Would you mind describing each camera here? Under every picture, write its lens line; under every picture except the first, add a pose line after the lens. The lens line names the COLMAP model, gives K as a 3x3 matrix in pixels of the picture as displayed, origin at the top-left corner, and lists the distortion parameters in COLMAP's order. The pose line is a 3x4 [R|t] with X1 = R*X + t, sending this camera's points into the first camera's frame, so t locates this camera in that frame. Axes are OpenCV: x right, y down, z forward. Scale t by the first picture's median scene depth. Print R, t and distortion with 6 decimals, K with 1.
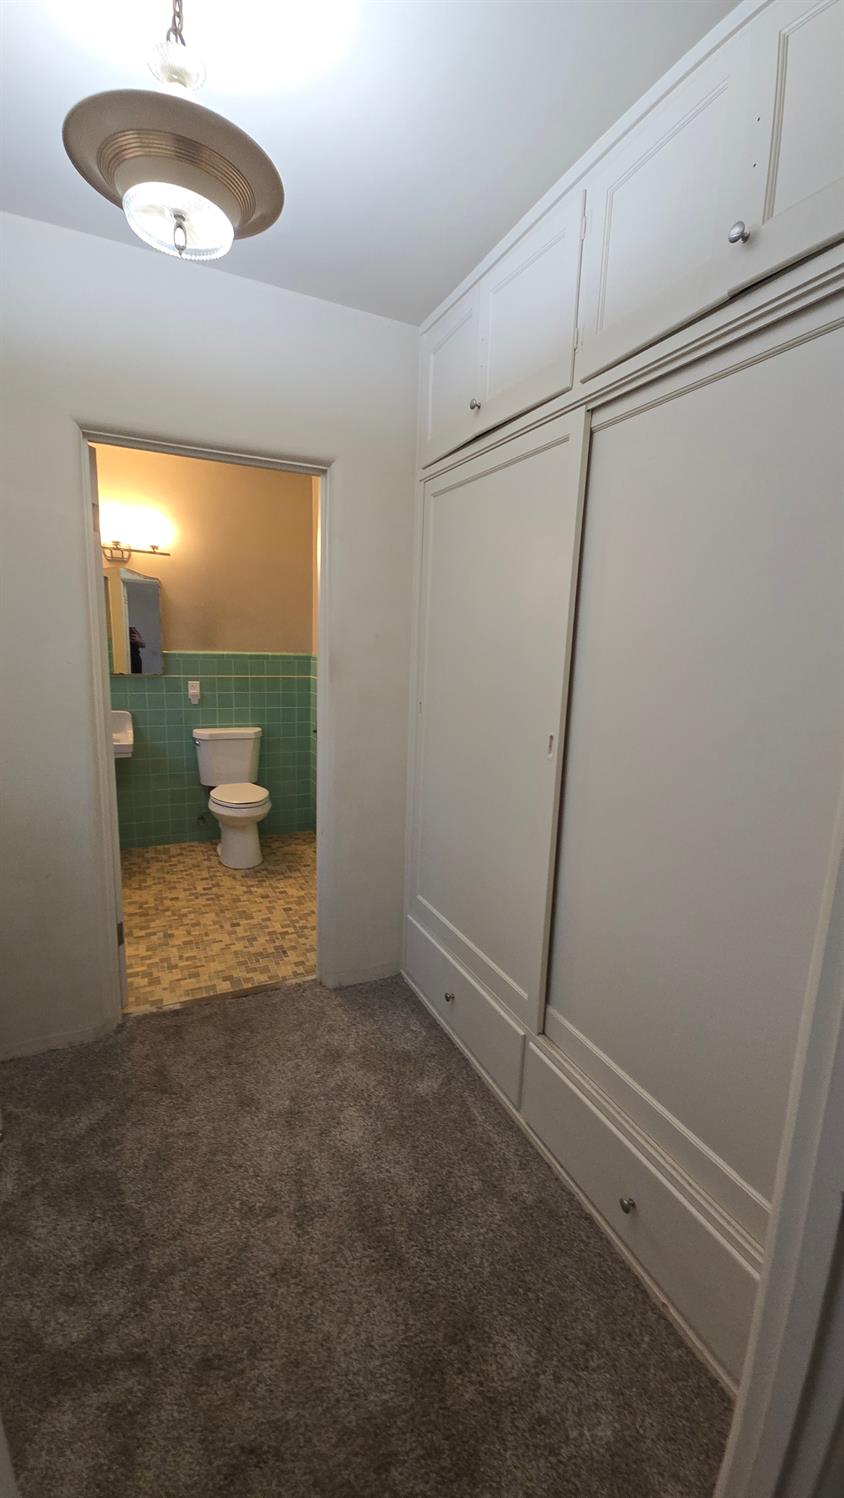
lens RADIAL K [[613.1, 0, 428.5], [0, 613.1, 754.2], [0, 0, 1]] dist [0.003351, -0.006089]
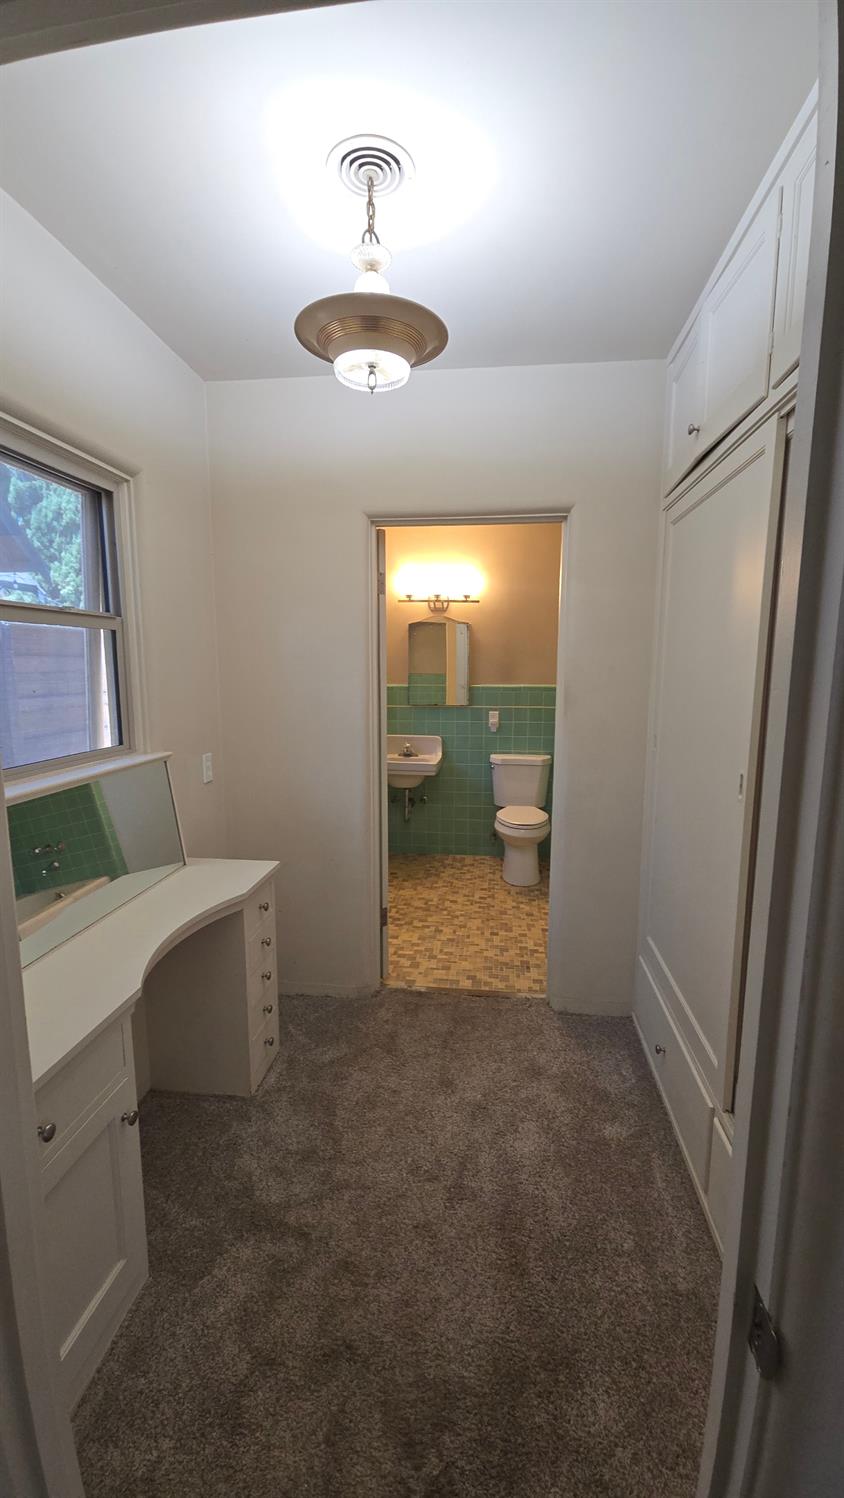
lens RADIAL K [[613.1, 0, 424.0], [0, 613.1, 755.1], [0, 0, 1]] dist [0.003351, -0.006089]
pose [[0.841795, 0.045750, -0.537855, 0.160170], [-0.071408, 0.997083, -0.026948, -0.000778], [0.535054, 0.061092, 0.842606, -0.006009]]
